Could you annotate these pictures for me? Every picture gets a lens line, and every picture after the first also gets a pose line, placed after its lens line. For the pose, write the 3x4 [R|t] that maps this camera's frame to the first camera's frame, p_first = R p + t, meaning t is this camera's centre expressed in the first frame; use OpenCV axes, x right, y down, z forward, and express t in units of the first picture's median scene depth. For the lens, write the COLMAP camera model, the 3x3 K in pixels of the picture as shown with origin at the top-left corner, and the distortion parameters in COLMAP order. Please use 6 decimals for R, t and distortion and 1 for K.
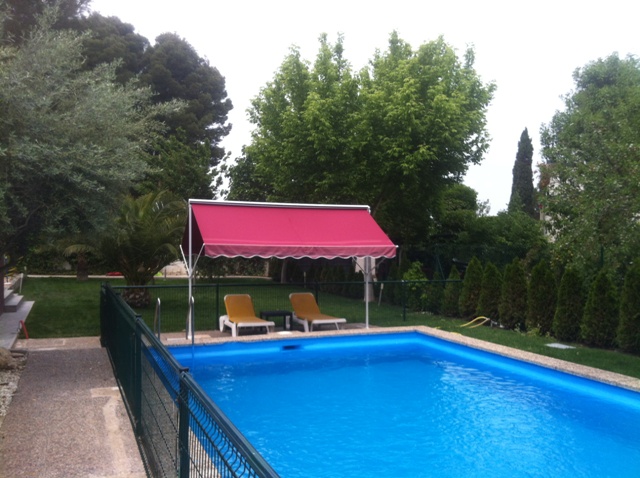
lens RADIAL K [[602.9, 0, 320.0], [0, 602.9, 239.0], [0, 0, 1]] dist [0.009563, 0.001147]
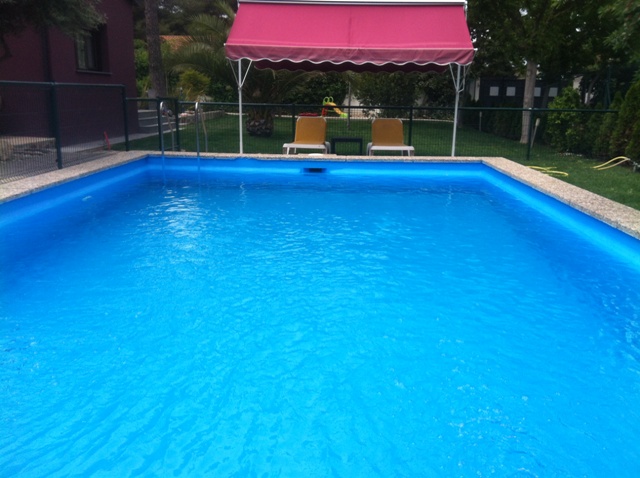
lens RADIAL K [[602.9, 0, 320.0], [0, 602.9, 239.0], [0, 0, 1]] dist [0.009563, 0.001147]
pose [[0.910102, 0.105348, -0.400769, 0.290210], [-0.010223, 0.972558, 0.232436, 0.072267], [0.414258, -0.207443, 0.886204, 0.214086]]
